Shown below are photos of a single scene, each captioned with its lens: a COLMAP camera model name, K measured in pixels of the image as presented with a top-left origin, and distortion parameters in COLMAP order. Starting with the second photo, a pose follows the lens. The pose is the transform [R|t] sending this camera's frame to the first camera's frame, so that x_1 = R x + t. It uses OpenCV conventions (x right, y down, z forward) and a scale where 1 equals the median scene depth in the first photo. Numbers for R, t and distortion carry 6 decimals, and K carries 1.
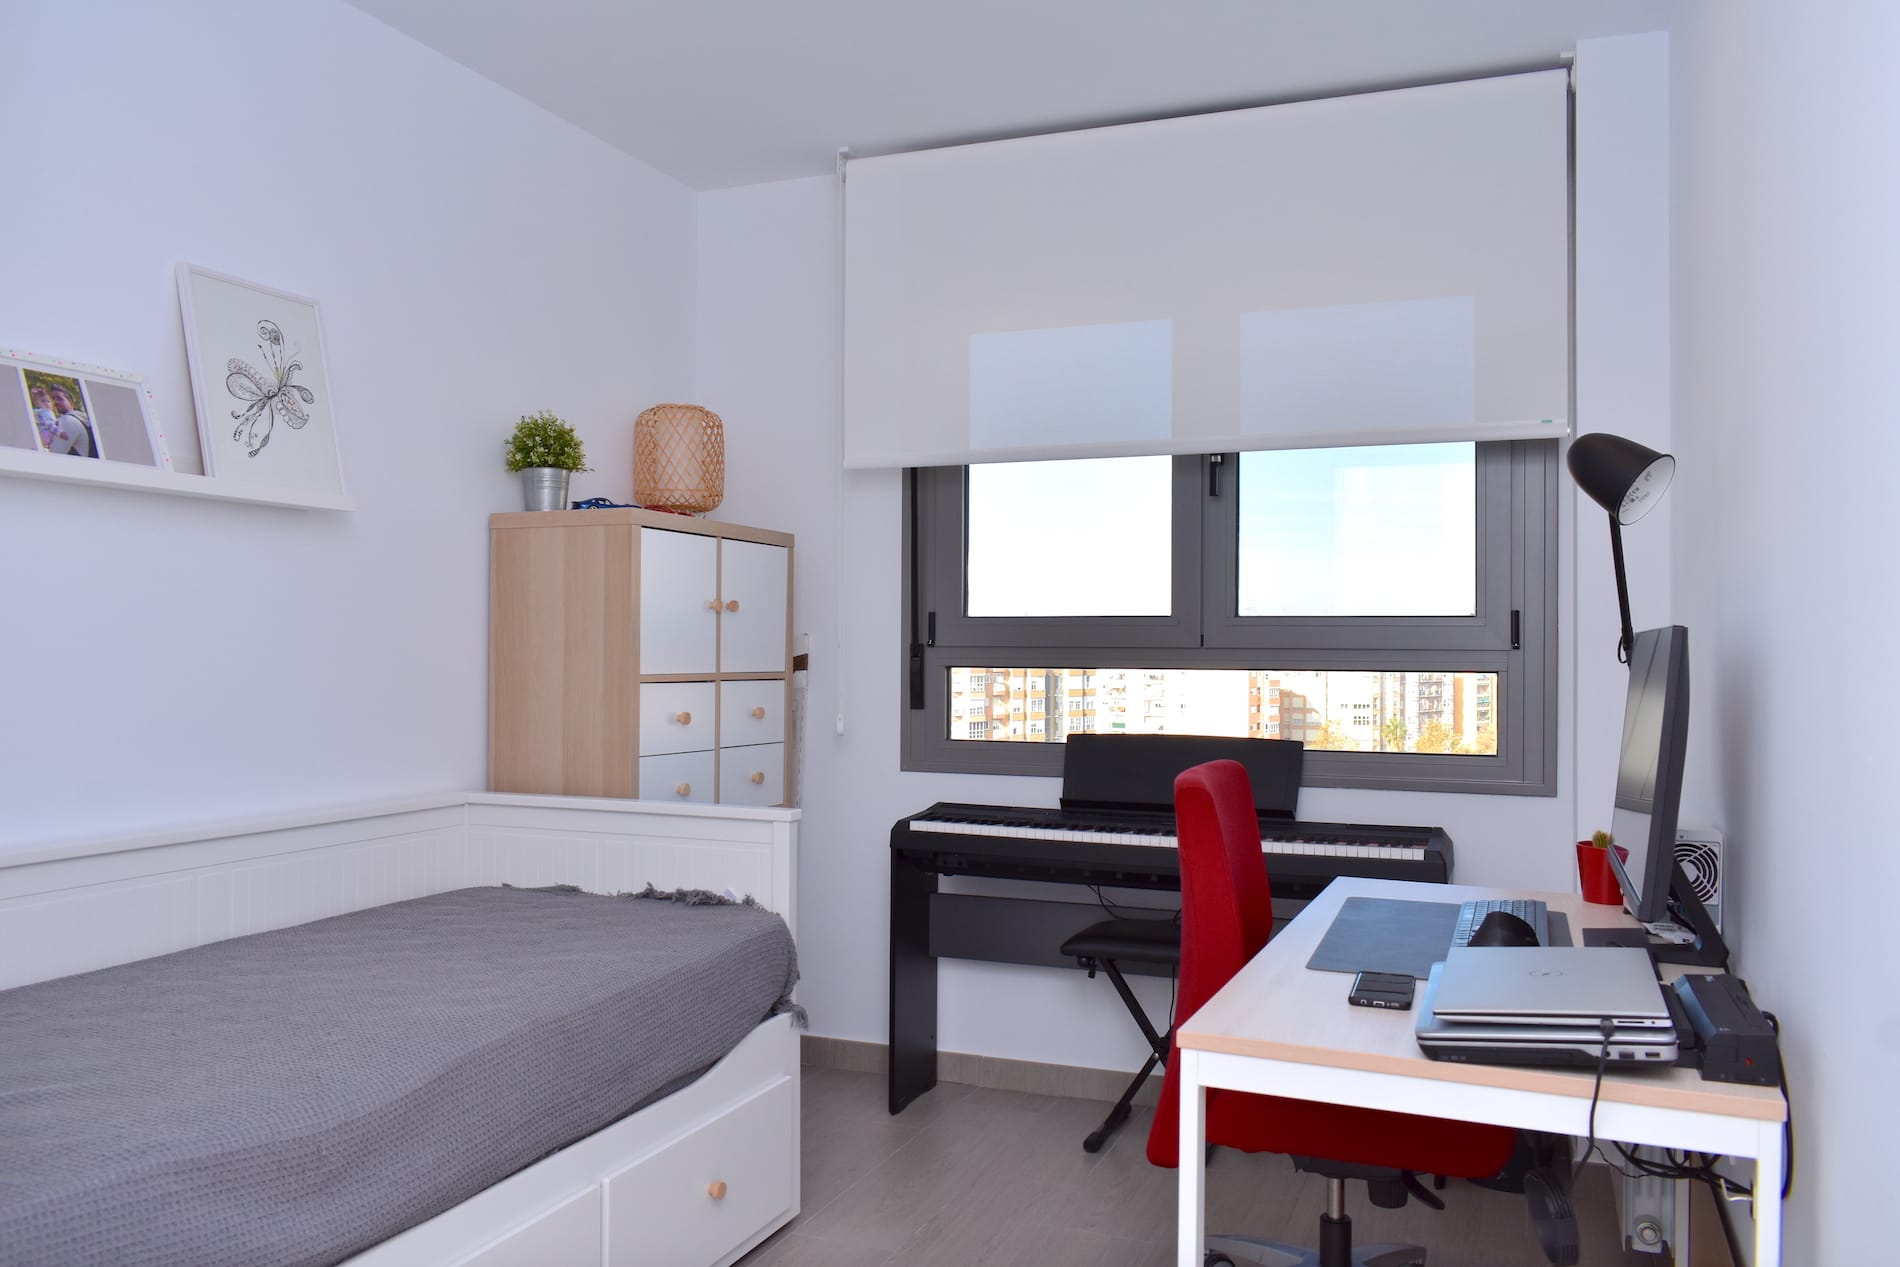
lens RADIAL K [[1468.3, 0, 947.7], [0, 1468.3, 632.1], [0, 0, 1]] dist [-0.020634, 0.008299]
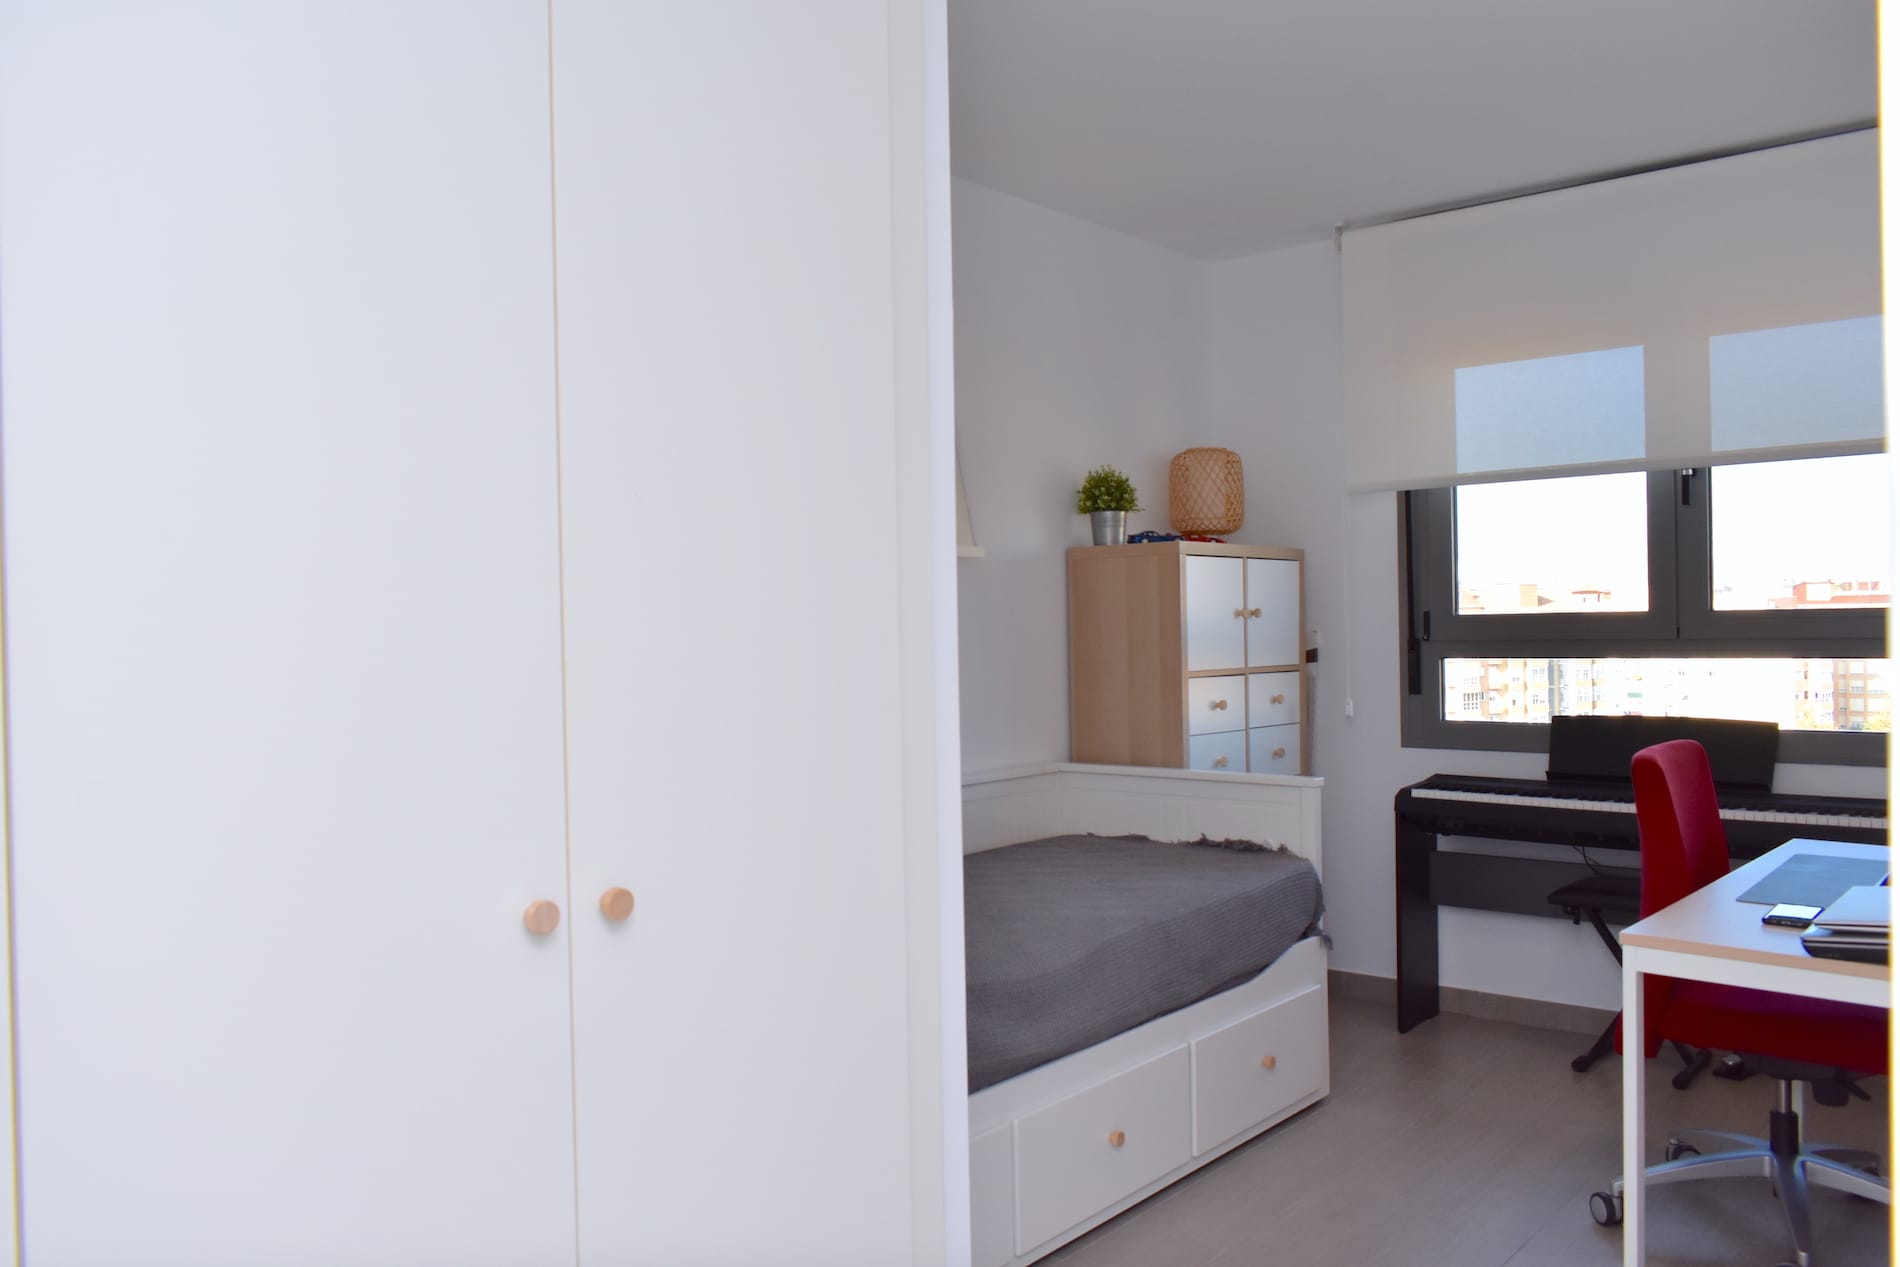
lens RADIAL K [[1468.3, 0, 943.9], [0, 1468.3, 625.8], [0, 0, 1]] dist [-0.020634, 0.008299]
pose [[0.946769, -0.021483, -0.321196, -0.000146], [0.026593, 0.999580, 0.011531, -0.027835], [0.320813, -0.019459, 0.946943, -0.245497]]
